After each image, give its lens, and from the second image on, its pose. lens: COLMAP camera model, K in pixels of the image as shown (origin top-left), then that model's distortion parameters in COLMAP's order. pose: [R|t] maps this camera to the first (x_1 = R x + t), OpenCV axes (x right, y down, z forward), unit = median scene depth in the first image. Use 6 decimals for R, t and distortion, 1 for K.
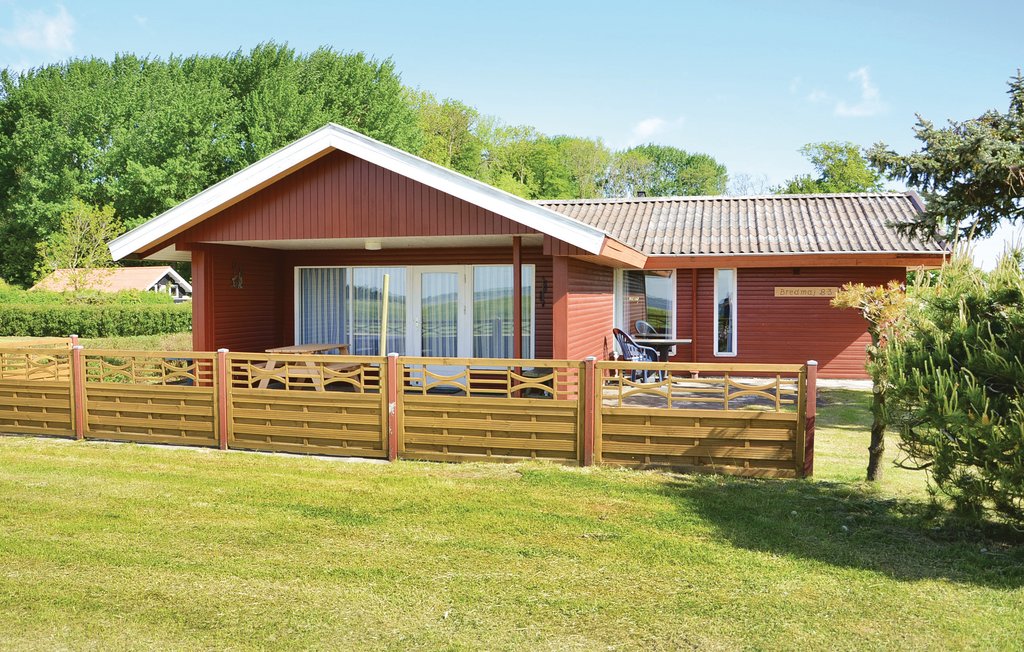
lens RADIAL K [[815.3, 0, 512.0], [0, 815.3, 326.0], [0, 0, 1]] dist [-0.152020, 0.138240]
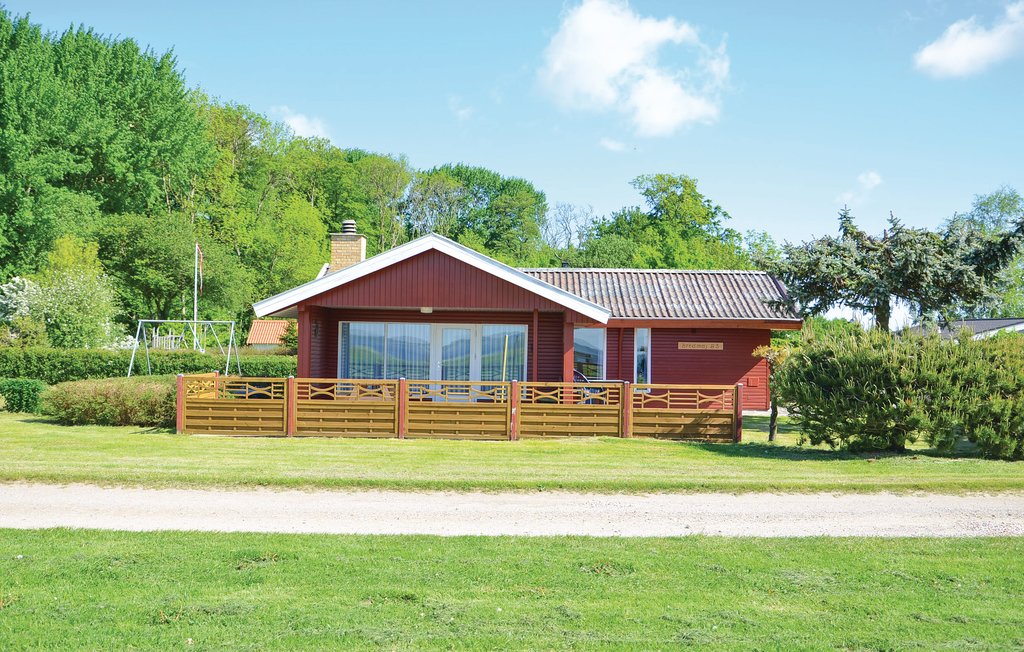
lens RADIAL K [[1053.5, 0, 512.0], [0, 1053.5, 326.0], [0, 0, 1]] dist [-0.007107, 0.015143]
pose [[0.968659, 0.019423, 0.247634, -0.398601], [-0.006565, 0.998592, -0.052643, 0.020451], [-0.248308, 0.049368, 0.967422, -0.675481]]
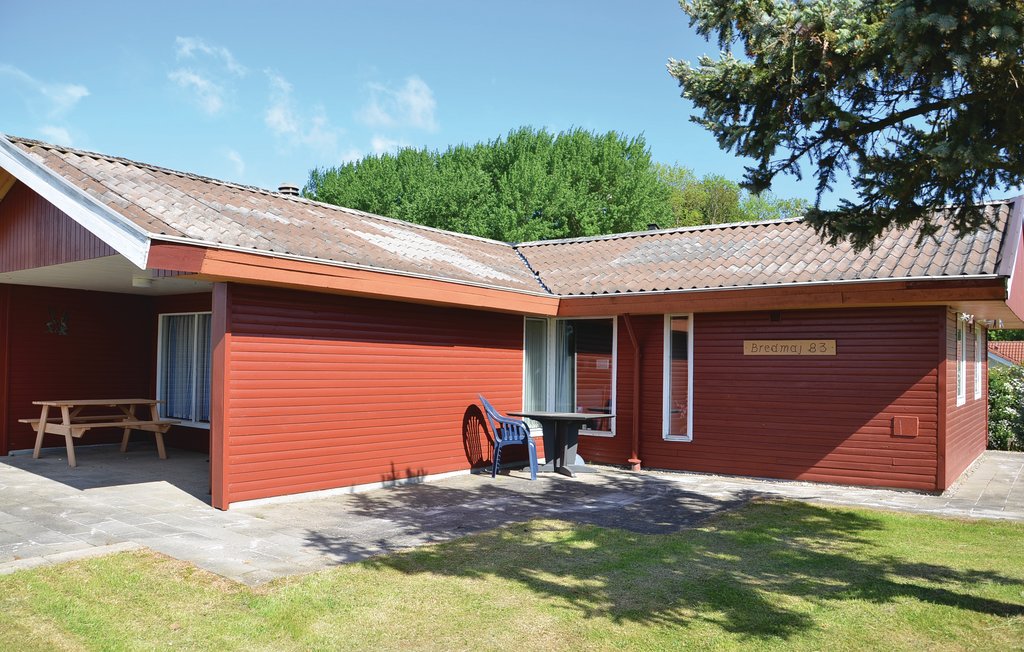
lens RADIAL K [[780.5, 0, 543.6], [0, 780.5, 328.9], [0, 0, 1]] dist [-0.120434, 0.000737]
pose [[0.936035, -0.002086, -0.351901, 0.409995], [-0.030997, 0.995607, -0.088354, 0.004006], [0.350540, 0.093610, 0.931858, 0.346231]]
